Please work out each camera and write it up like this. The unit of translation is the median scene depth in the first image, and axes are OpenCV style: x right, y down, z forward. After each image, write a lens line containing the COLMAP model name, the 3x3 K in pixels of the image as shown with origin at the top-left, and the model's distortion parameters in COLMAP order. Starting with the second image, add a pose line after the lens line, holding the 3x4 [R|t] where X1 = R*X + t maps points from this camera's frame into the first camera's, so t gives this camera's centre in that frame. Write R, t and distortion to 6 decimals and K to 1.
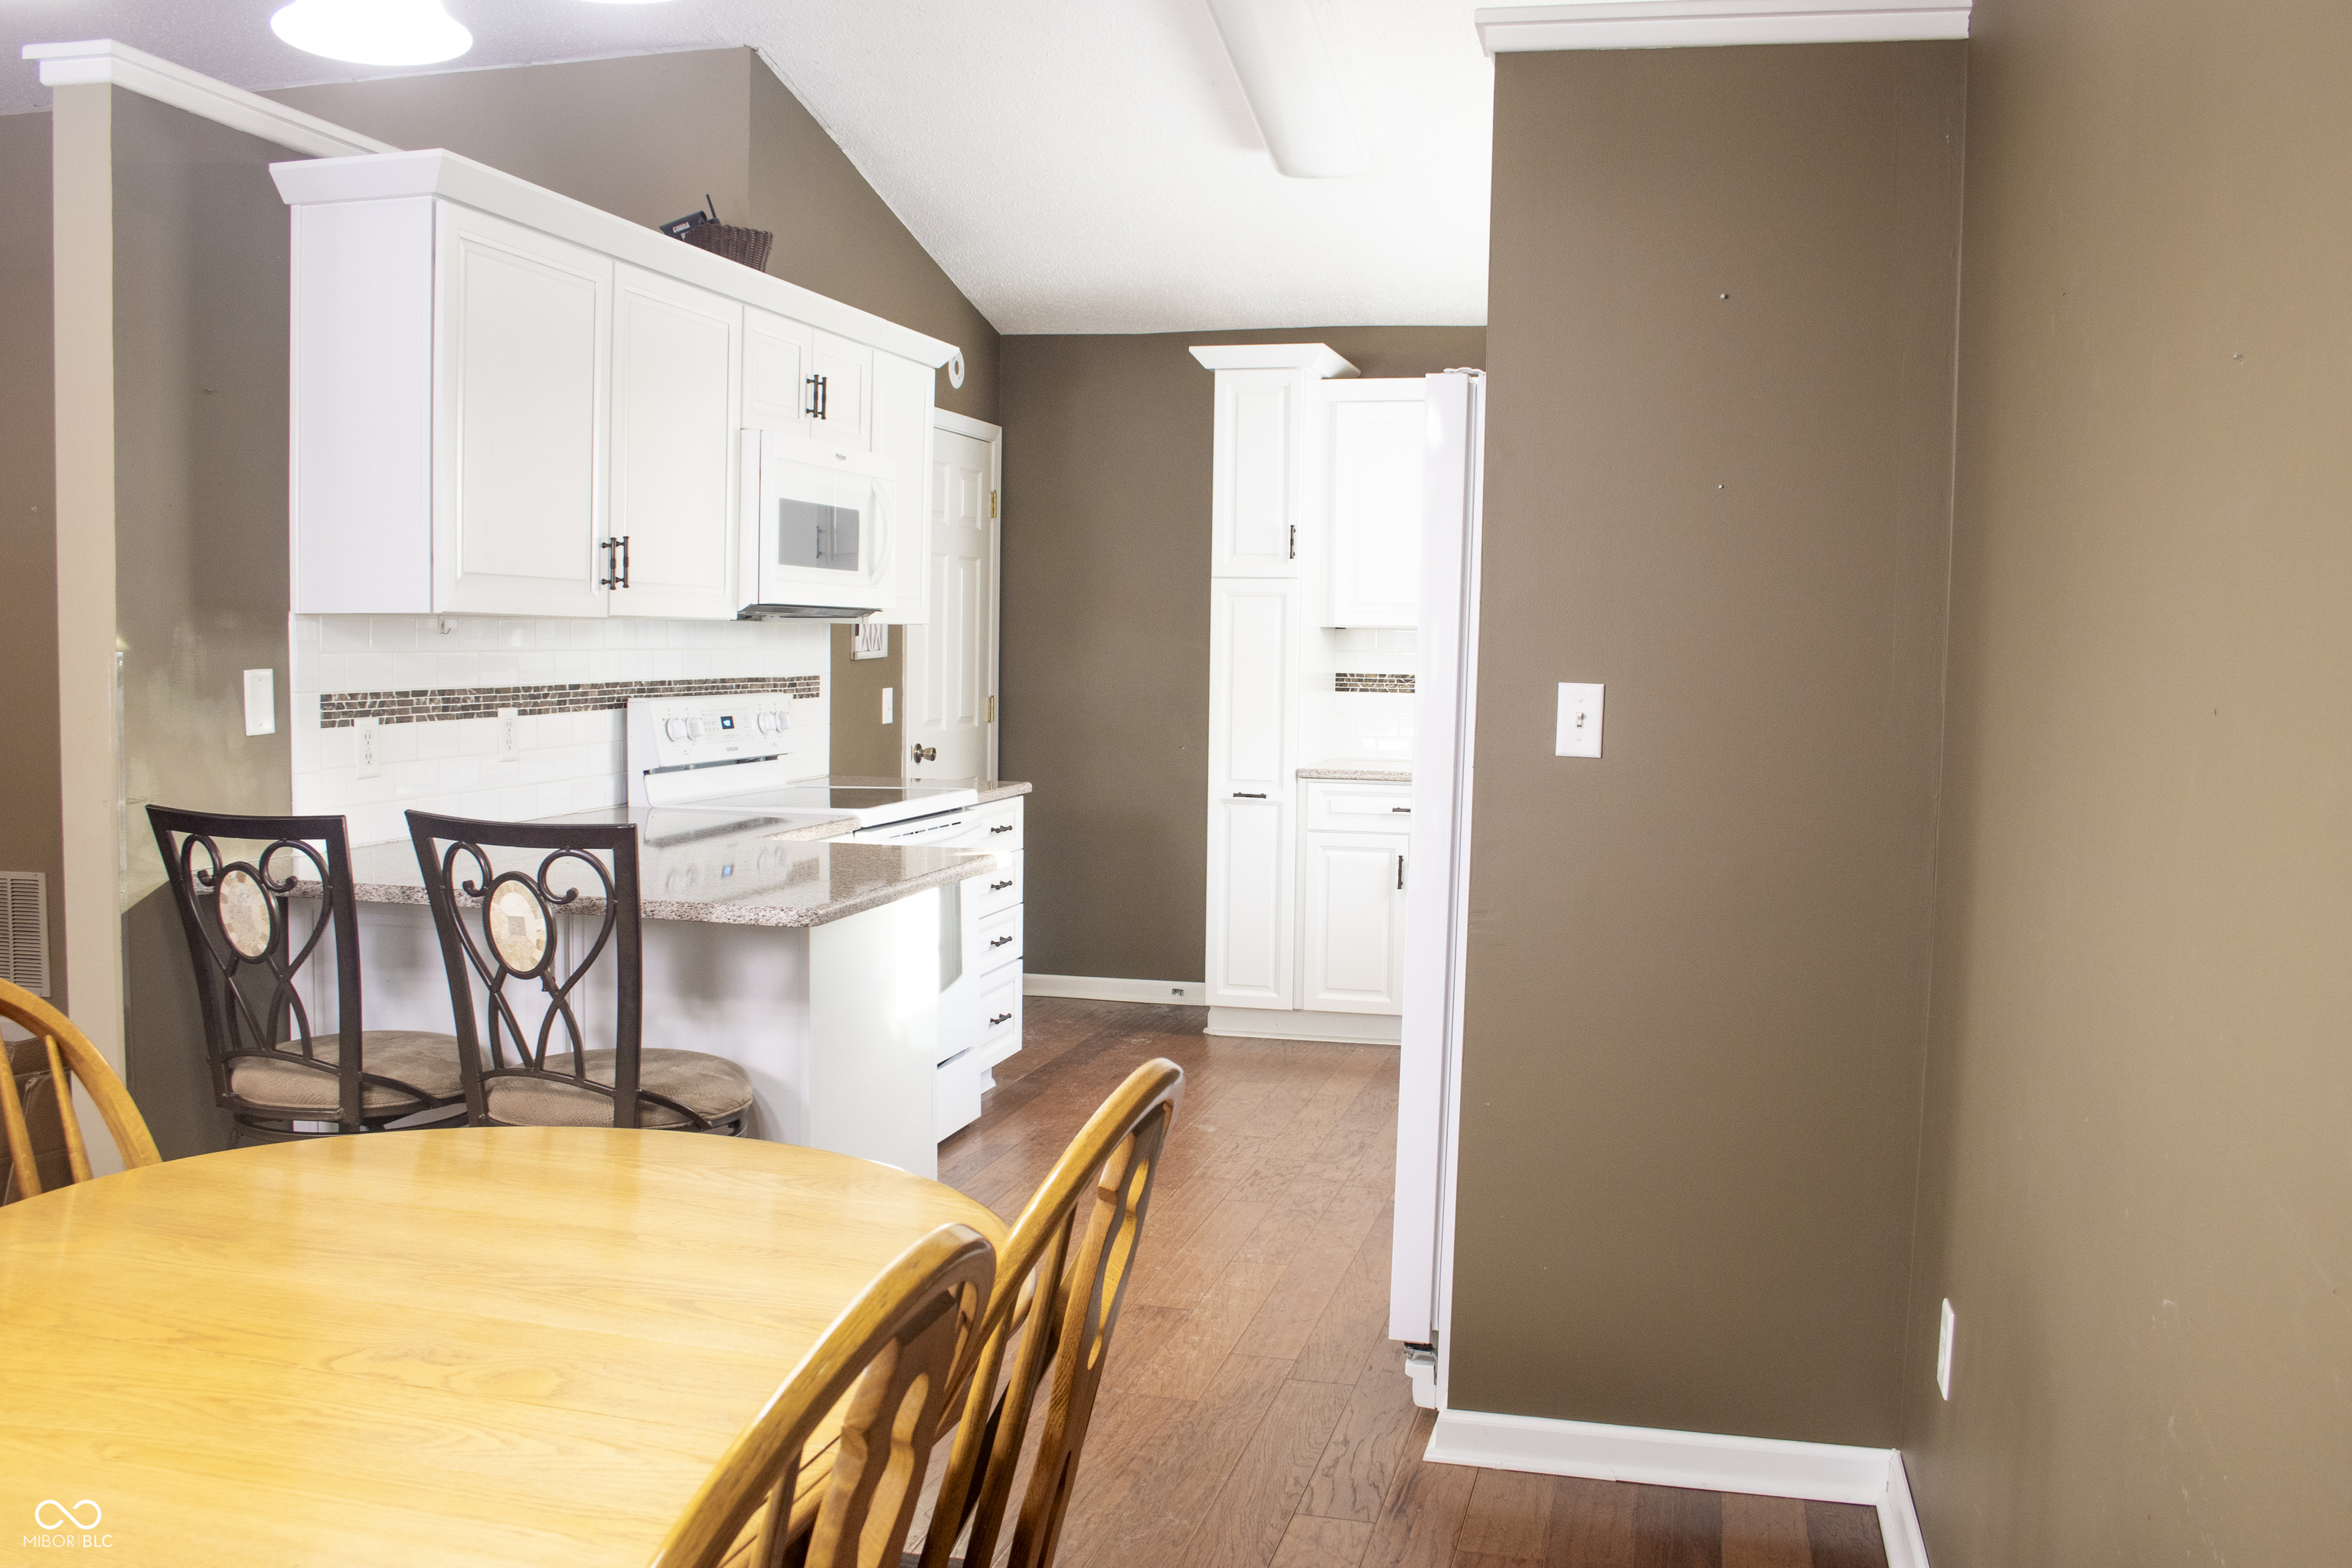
lens RADIAL K [[1951.5, 0, 1176.0], [0, 1951.5, 784.0], [0, 0, 1]] dist [-0.003330, -0.005599]
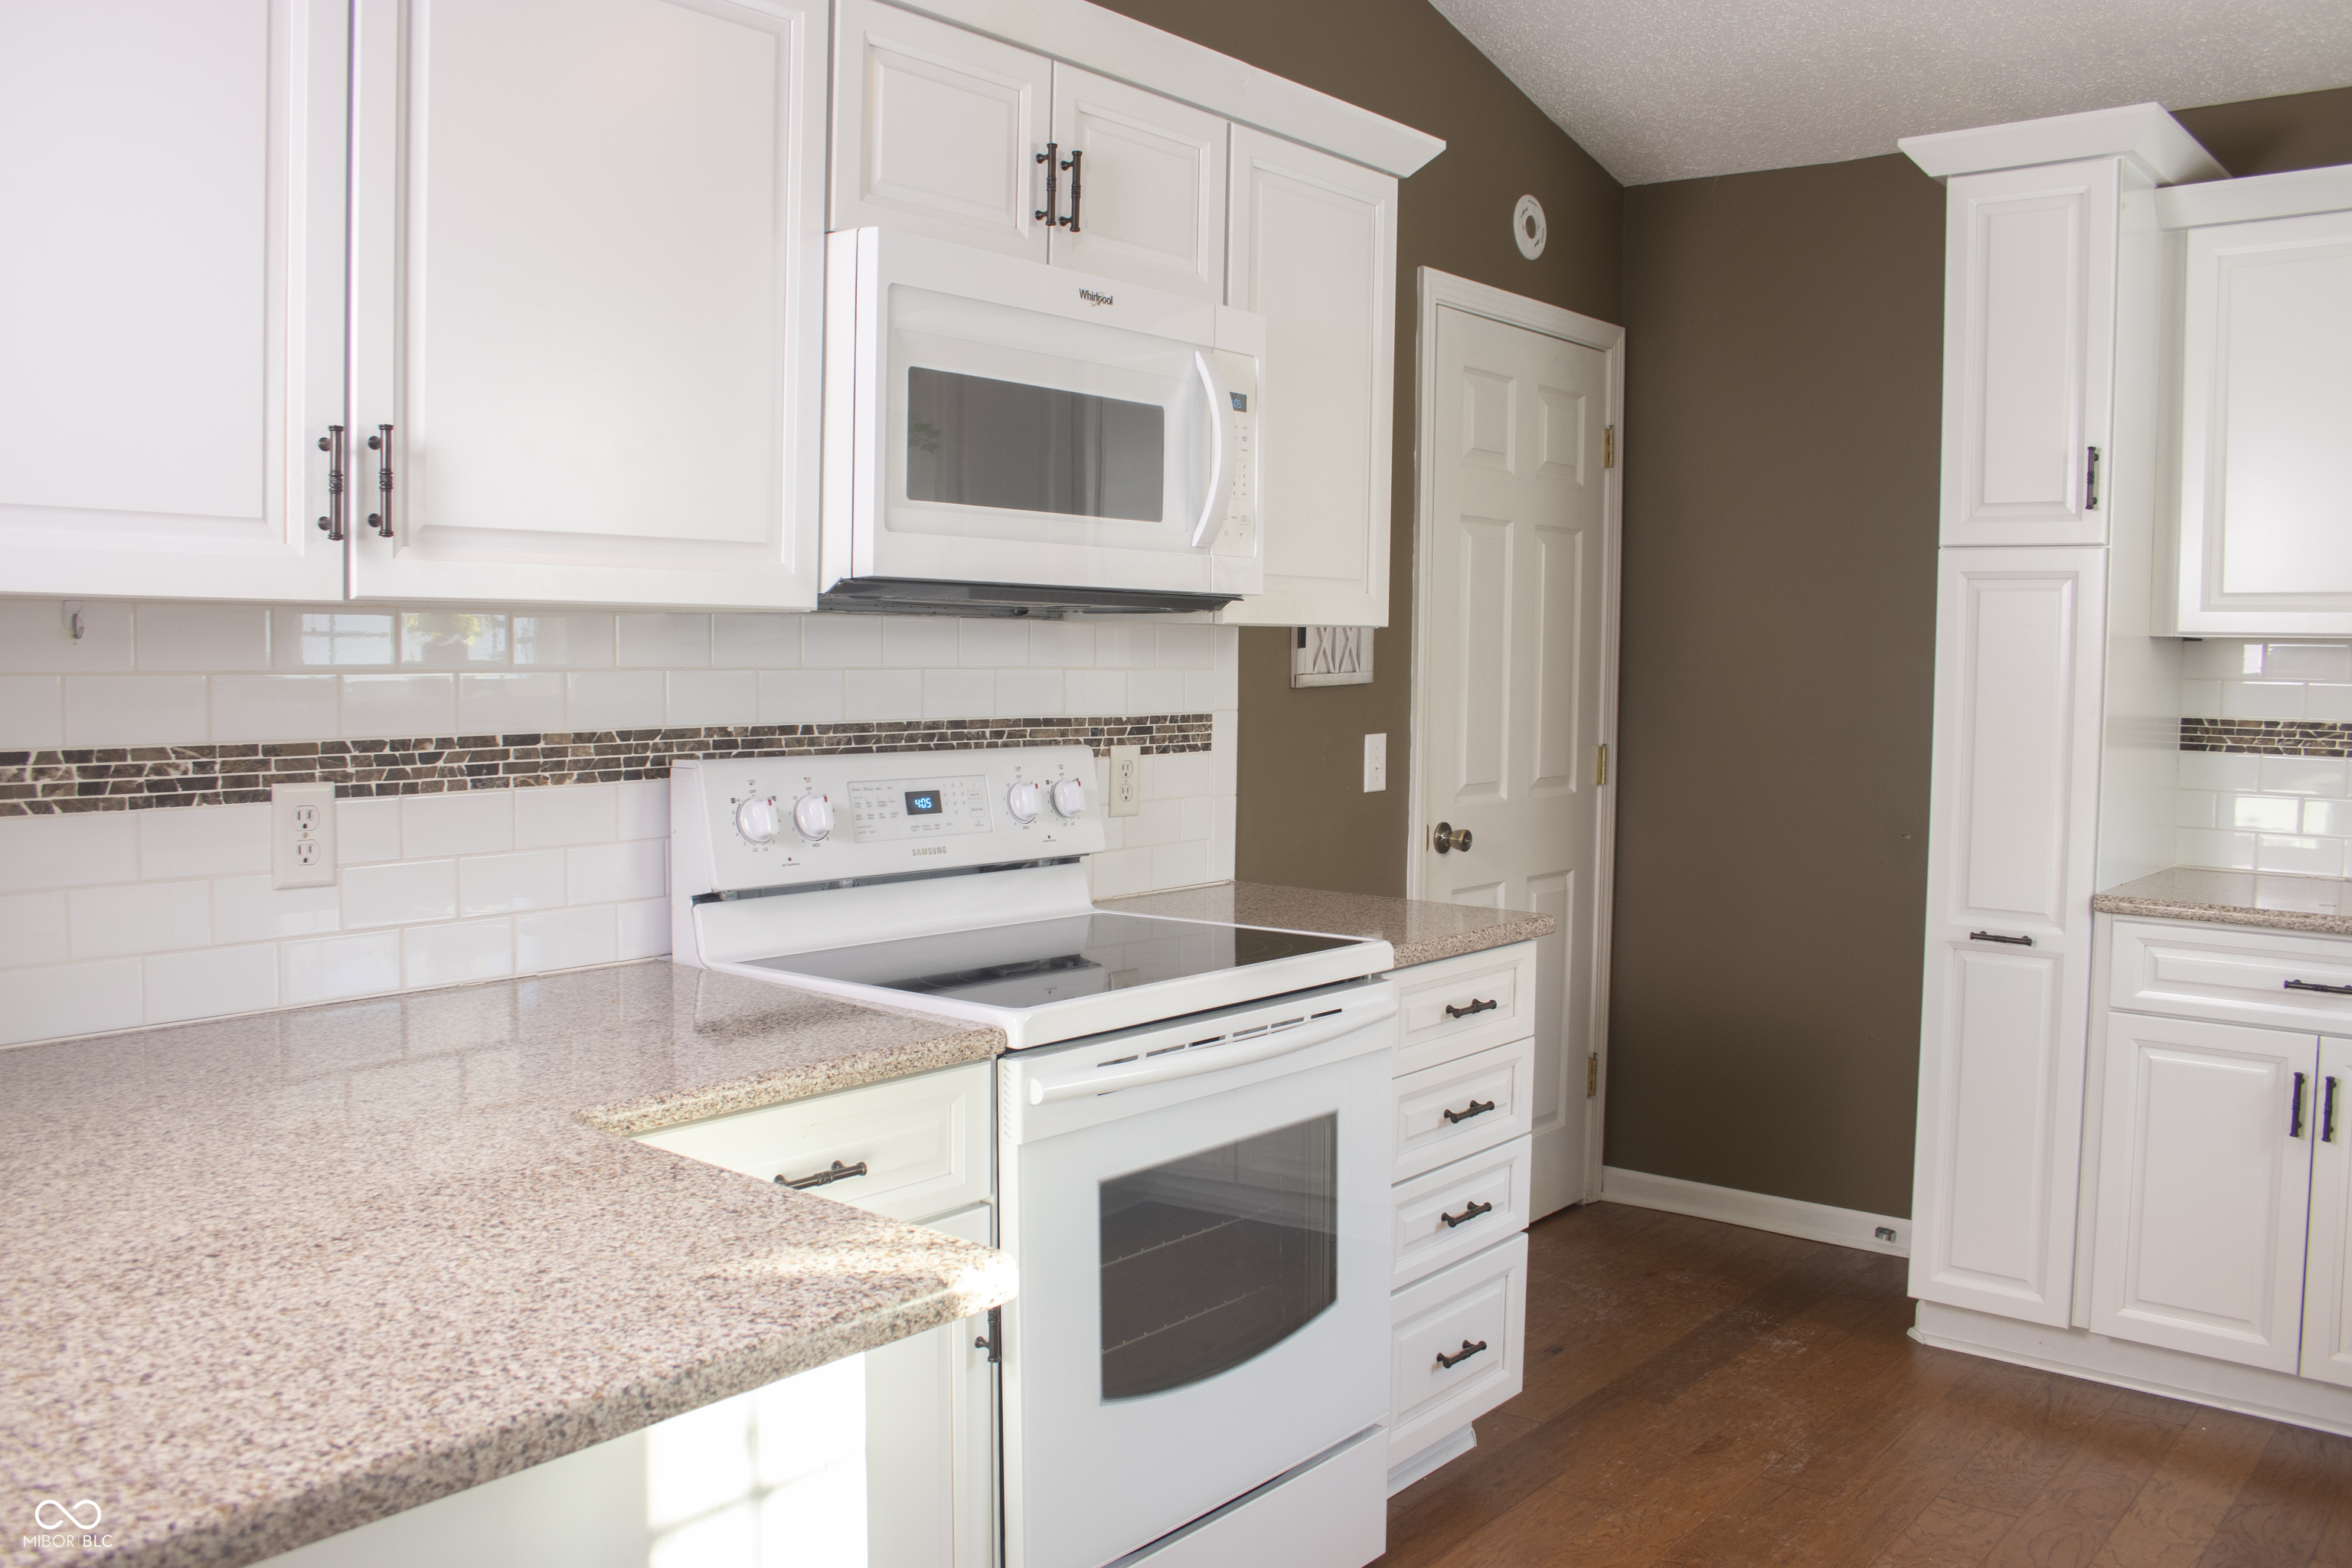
lens RADIAL K [[1932.3, 0, 1176.0], [0, 1932.3, 784.0], [0, 0, 1]] dist [-0.128665, 0.082892]
pose [[0.908532, 0.026039, -0.417004, 0.053576], [-0.030895, 0.999511, -0.004898, -0.031684], [0.416672, 0.017334, 0.908891, 0.469024]]
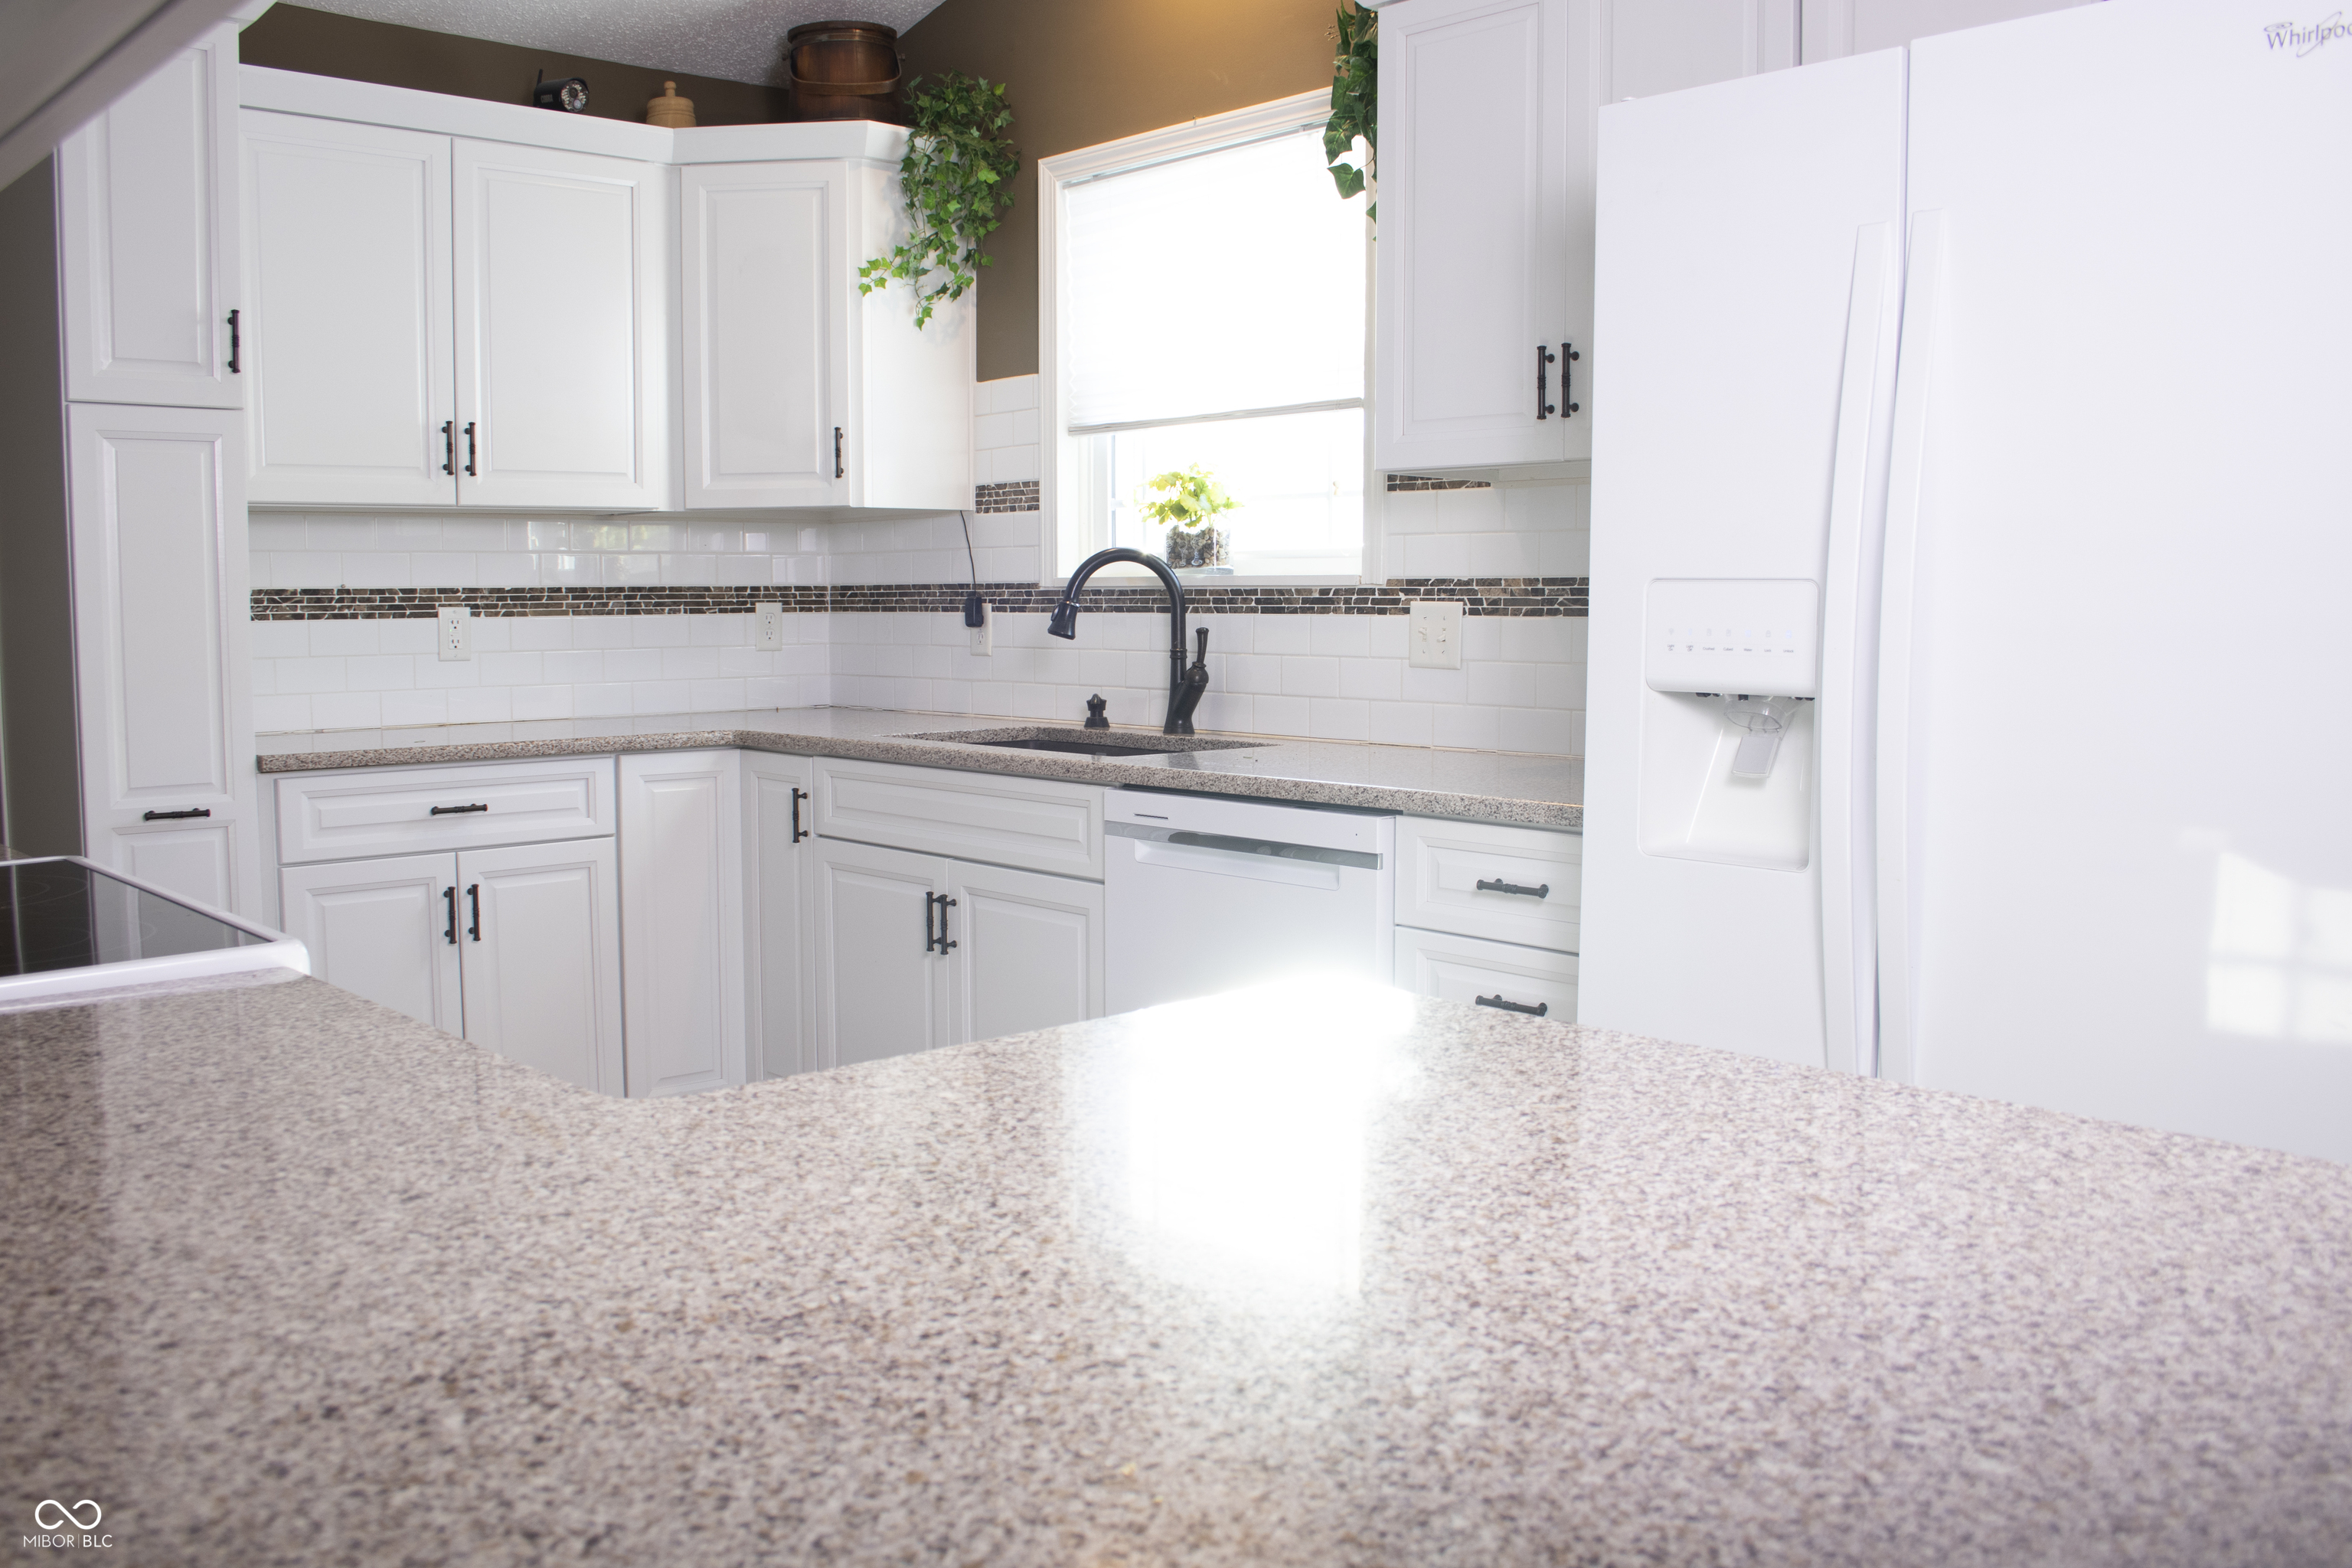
lens RADIAL K [[1951.5, 0, 1176.0], [0, 1951.5, 784.0], [0, 0, 1]] dist [-0.003330, -0.005599]
pose [[0.539308, -0.097075, 0.836495, -0.294000], [0.070741, 0.995045, 0.069866, -0.022950], [-0.839132, 0.021496, 0.543502, 0.542815]]
